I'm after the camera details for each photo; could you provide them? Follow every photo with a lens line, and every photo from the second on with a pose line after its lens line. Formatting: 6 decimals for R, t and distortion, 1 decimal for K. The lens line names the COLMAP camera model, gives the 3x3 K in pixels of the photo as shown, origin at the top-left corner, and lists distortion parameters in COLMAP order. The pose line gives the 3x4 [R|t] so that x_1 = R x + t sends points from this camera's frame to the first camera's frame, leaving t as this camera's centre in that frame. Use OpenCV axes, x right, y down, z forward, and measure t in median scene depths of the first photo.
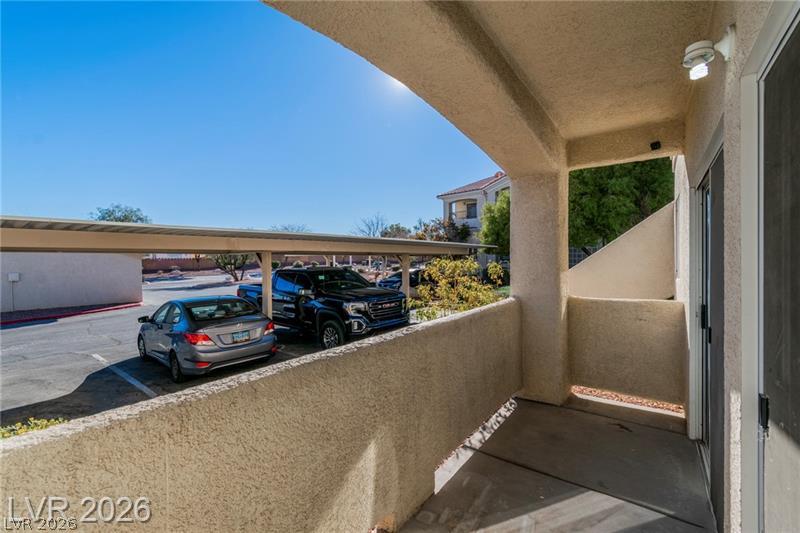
lens RADIAL K [[354.9, 0, 401.7], [0, 354.9, 264.2], [0, 0, 1]] dist [0.002581, -0.000406]
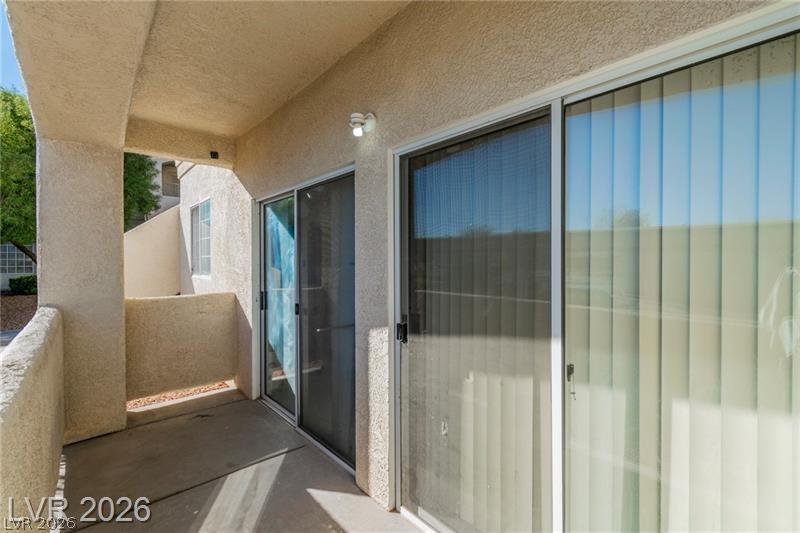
lens RADIAL K [[354.9, 0, 403.5], [0, 354.9, 264.3], [0, 0, 1]] dist [0.002581, -0.000406]
pose [[0.201392, 0.000739, 0.979511, -0.262448], [0.008792, 0.999958, -0.002562, 0.019023], [-0.979471, 0.009128, 0.201377, 0.195159]]
